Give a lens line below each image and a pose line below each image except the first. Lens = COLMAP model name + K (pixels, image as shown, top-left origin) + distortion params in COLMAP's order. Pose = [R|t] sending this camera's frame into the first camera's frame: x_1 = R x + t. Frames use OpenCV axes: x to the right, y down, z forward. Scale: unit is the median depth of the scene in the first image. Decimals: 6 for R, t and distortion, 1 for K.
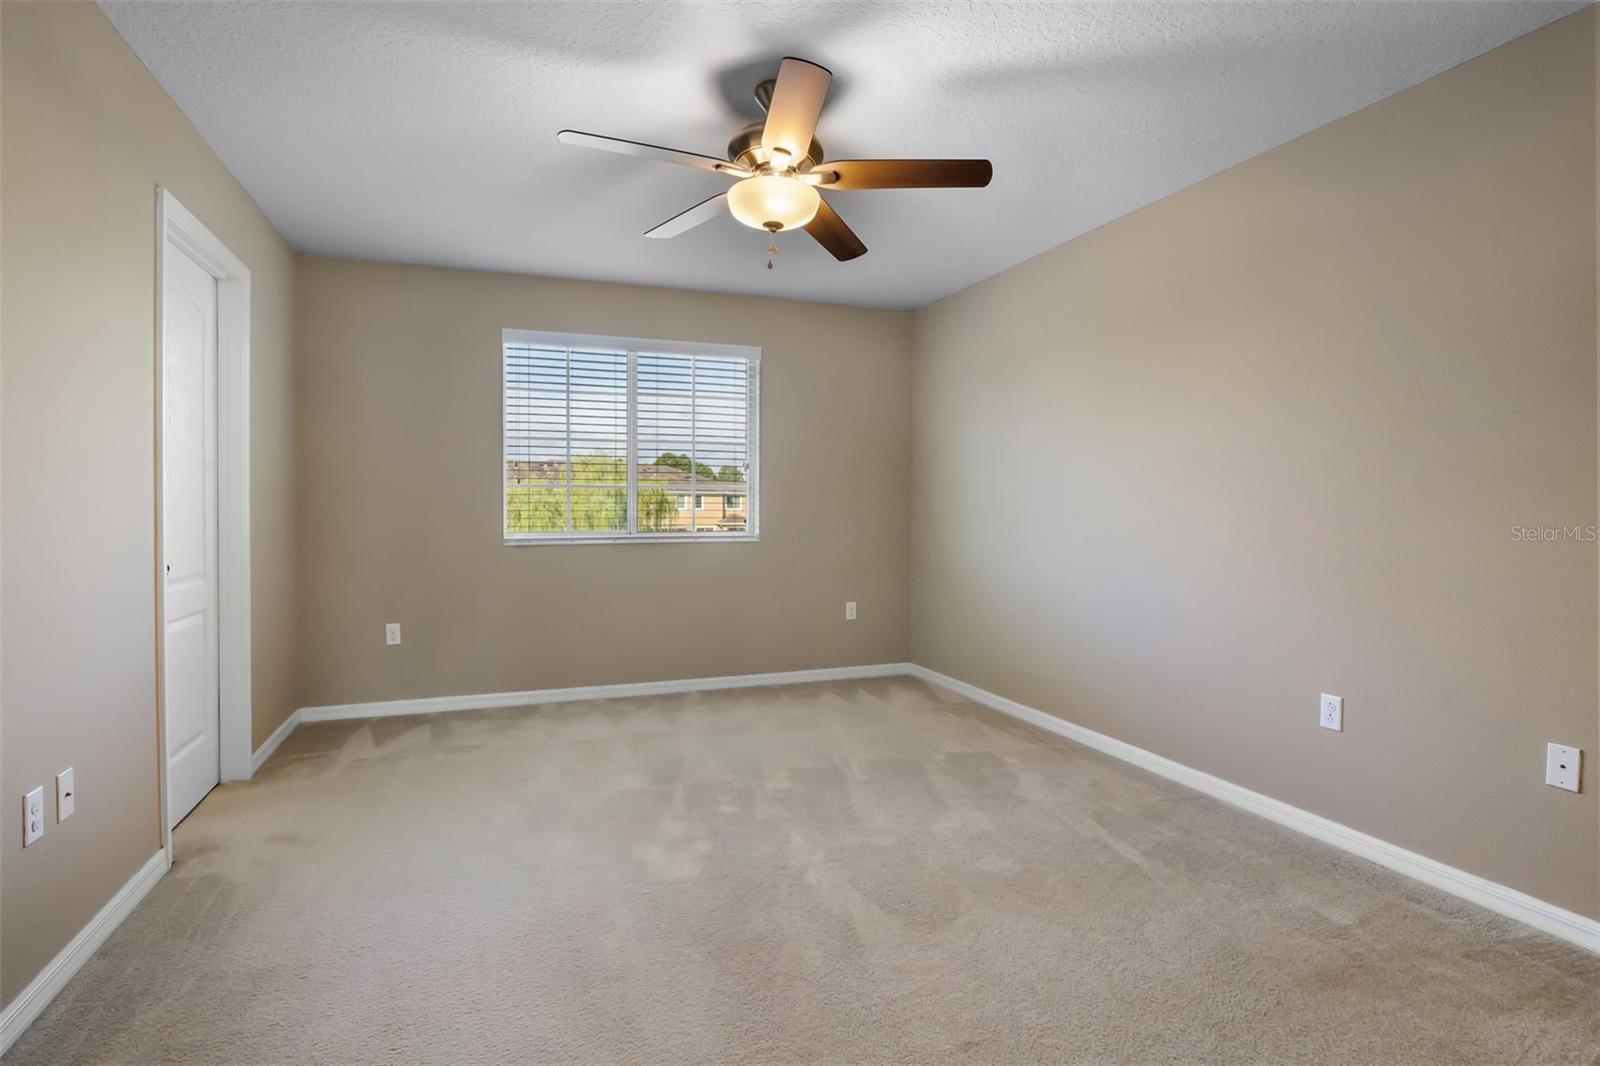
lens RADIAL K [[751.4, 0, 782.6], [0, 751.4, 508.9], [0, 0, 1]] dist [-0.003830, -0.000643]
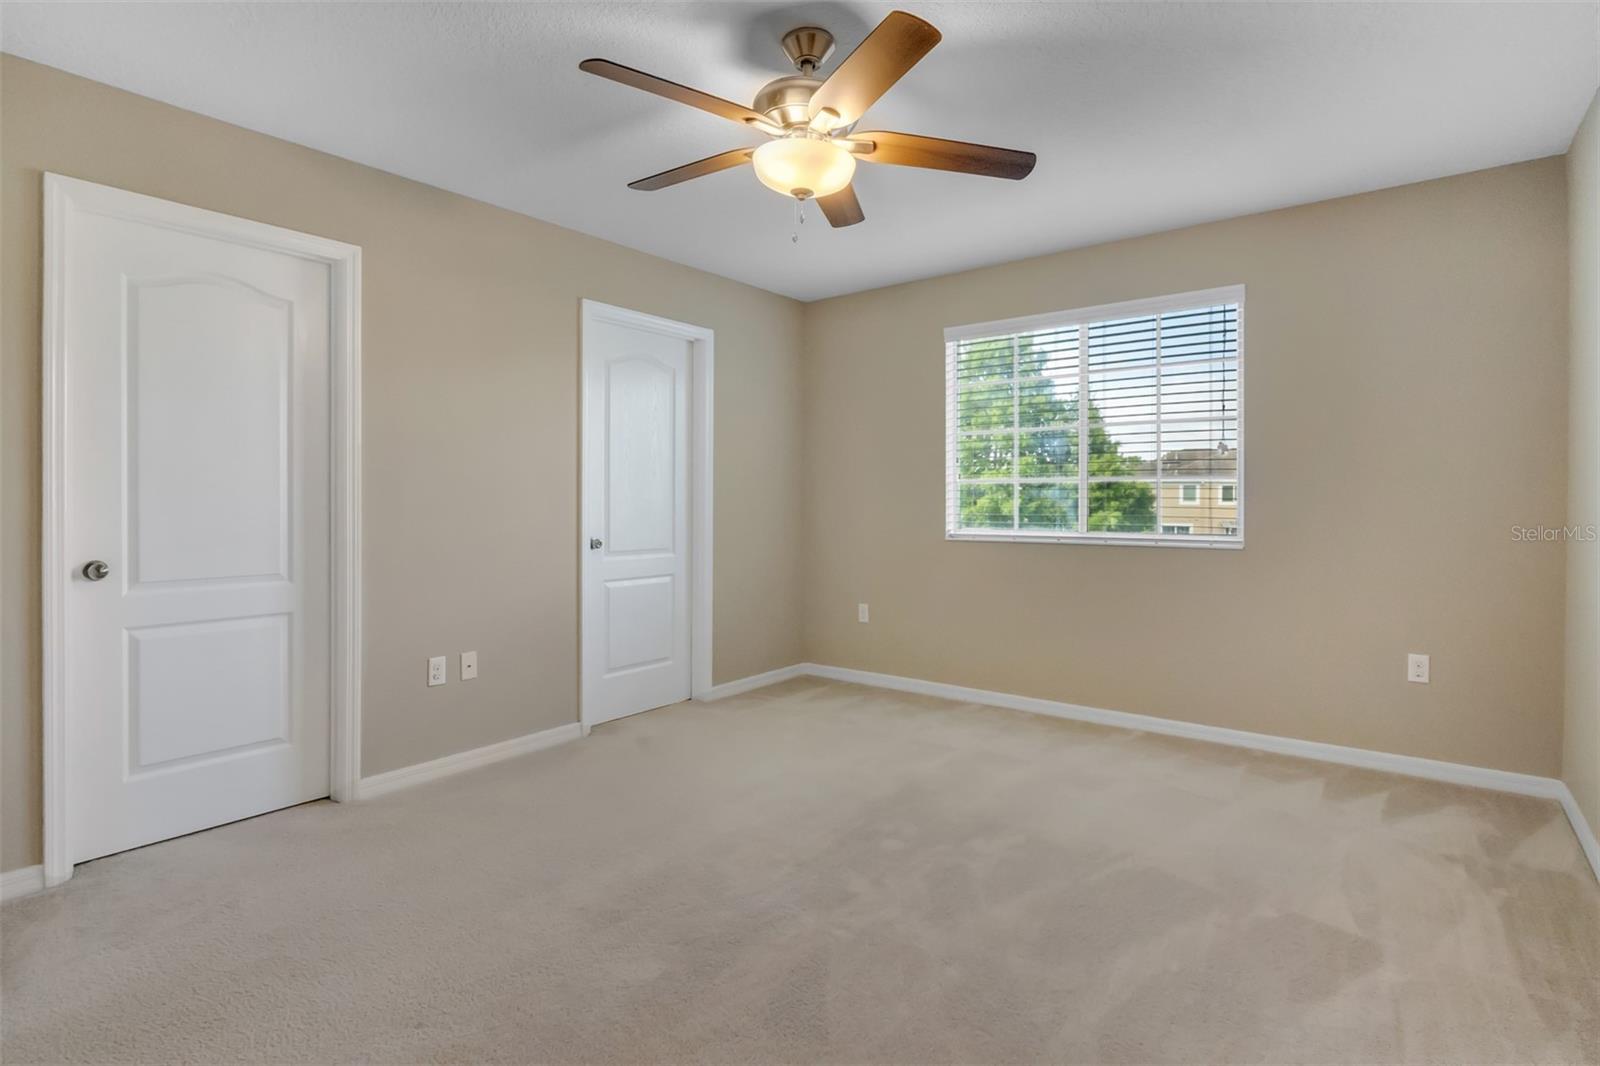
lens RADIAL K [[751.4, 0, 782.6], [0, 751.4, 508.9], [0, 0, 1]] dist [-0.003830, -0.000643]
pose [[0.554630, 0.004943, -0.832082, 0.386367], [0.001736, 0.999973, 0.007098, -0.002255], [0.832095, -0.005381, 0.554607, 0.261992]]
